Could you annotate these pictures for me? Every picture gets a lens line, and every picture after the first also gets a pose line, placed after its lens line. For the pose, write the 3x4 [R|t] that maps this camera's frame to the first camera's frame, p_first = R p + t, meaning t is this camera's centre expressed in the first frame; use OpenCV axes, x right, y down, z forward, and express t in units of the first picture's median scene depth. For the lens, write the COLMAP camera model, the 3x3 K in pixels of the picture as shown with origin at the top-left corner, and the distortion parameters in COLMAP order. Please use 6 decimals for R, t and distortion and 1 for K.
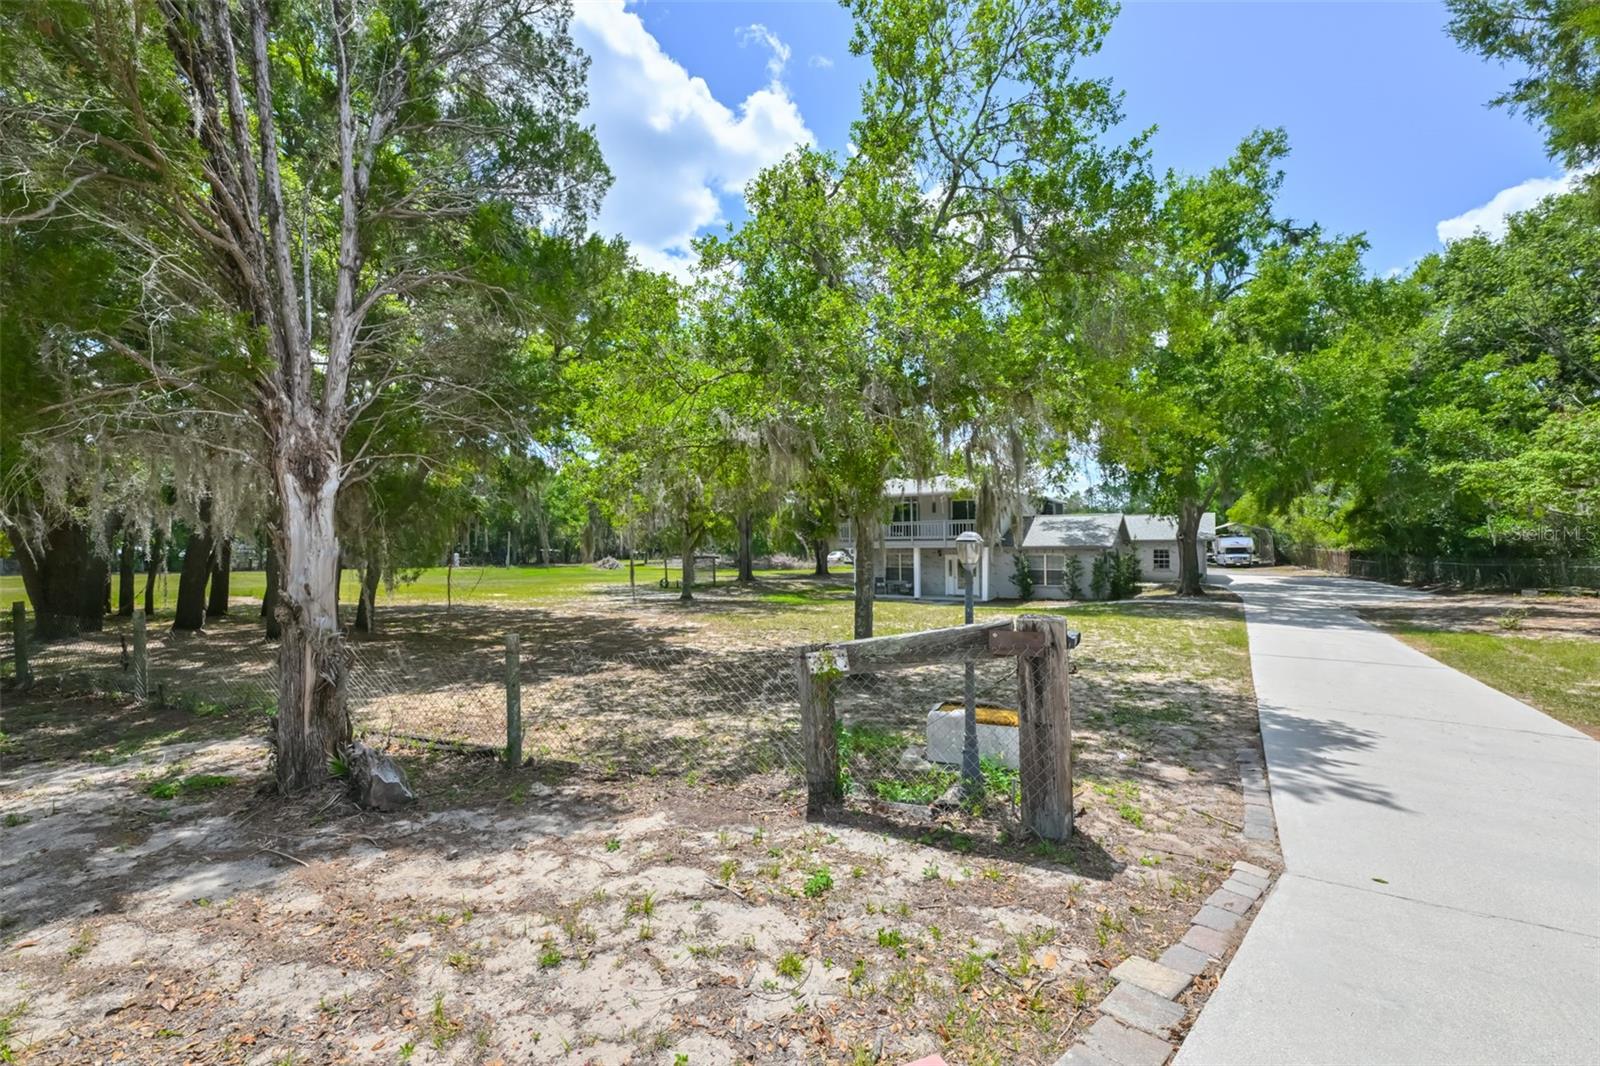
lens RADIAL K [[639.4, 0, 800.0], [0, 639.4, 533.0], [0, 0, 1]] dist [0.001187, 0.000032]
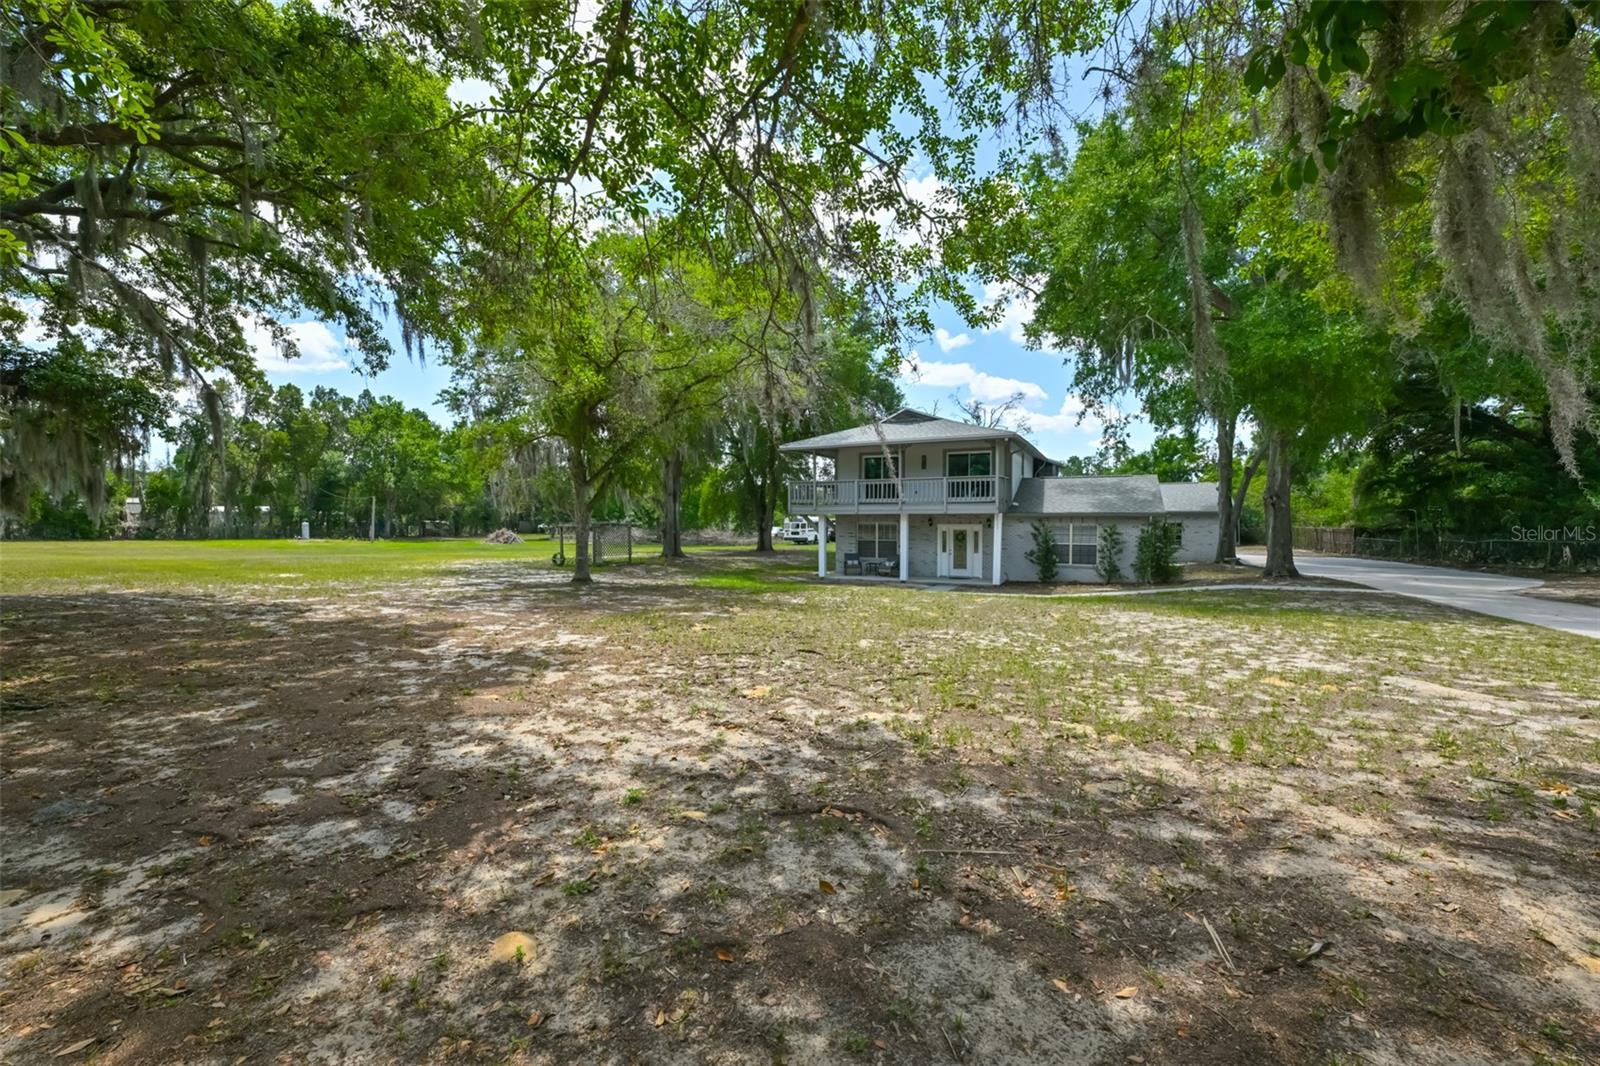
lens RADIAL K [[637.2, 0, 803.1], [0, 637.2, 527.5], [0, 0, 1]] dist [0.001709, 0.000254]
pose [[0.992298, 0.011700, 0.123317, -0.028021], [-0.014558, 0.999645, 0.022302, 0.023439], [-0.123013, -0.023925, 0.992117, 0.263934]]
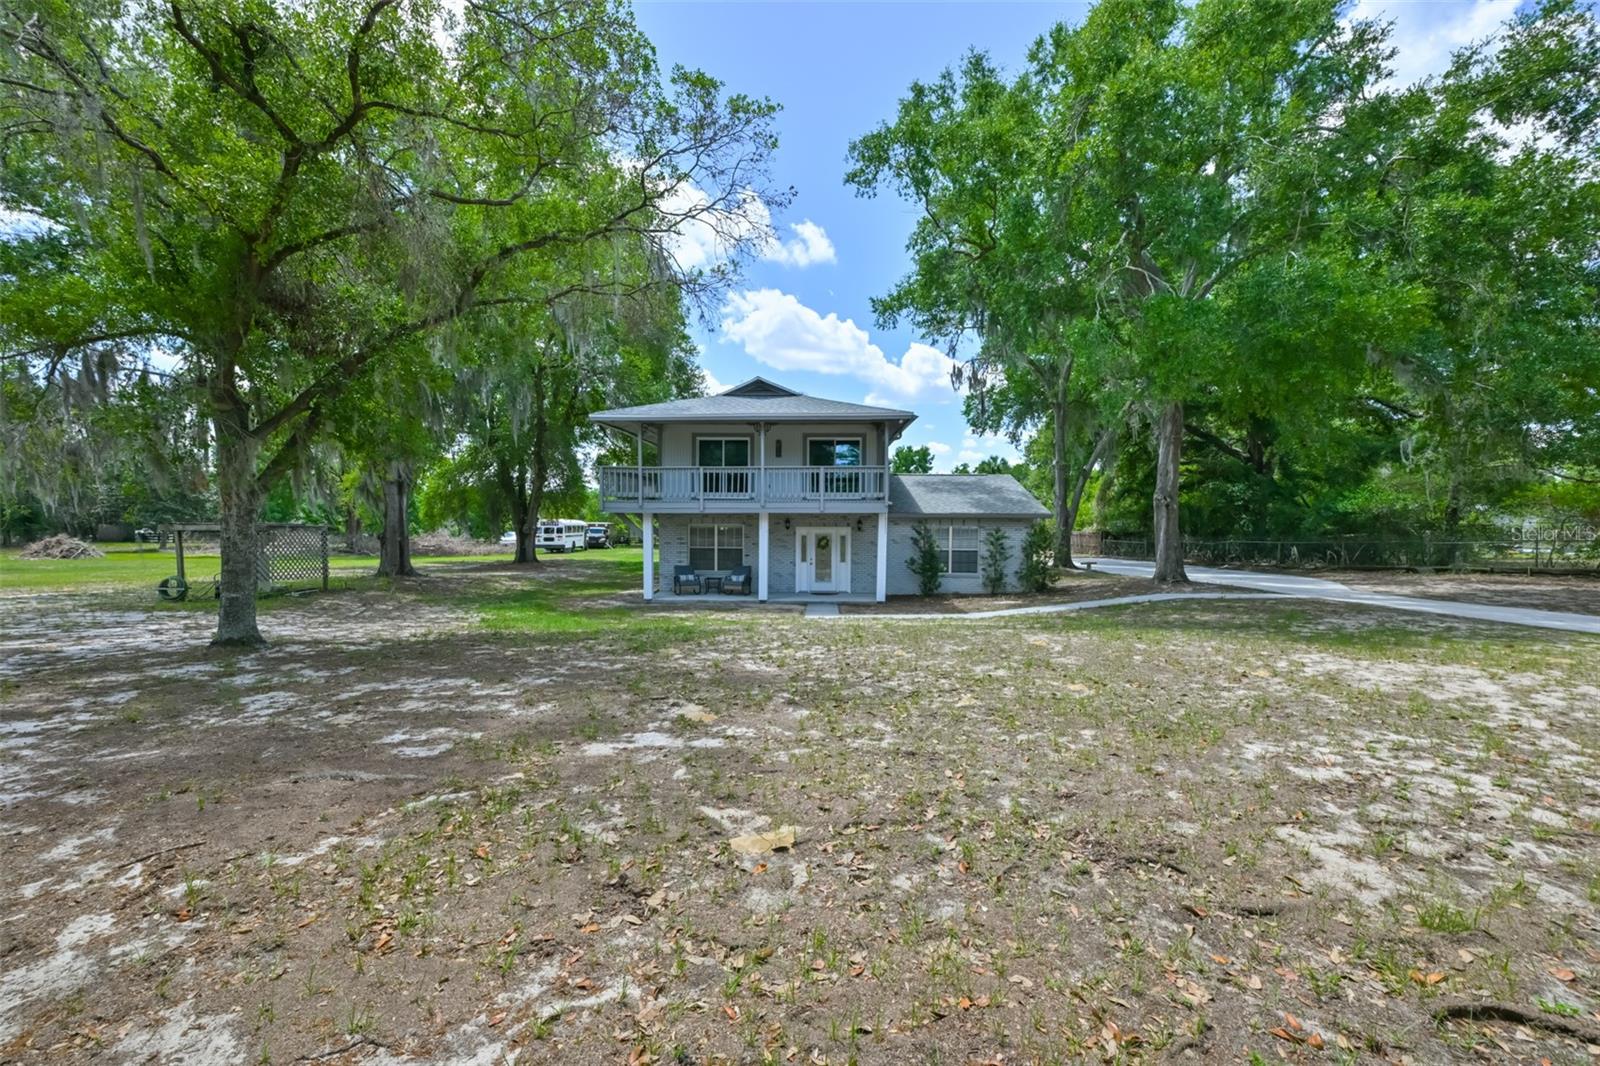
lens RADIAL K [[639.4, 0, 800.0], [0, 639.4, 533.0], [0, 0, 1]] dist [0.001187, 0.000032]
pose [[0.862312, 0.009697, 0.506284, -0.080400], [-0.020280, 0.999676, 0.015395, 0.030772], [-0.505971, -0.023542, 0.862229, 0.477702]]
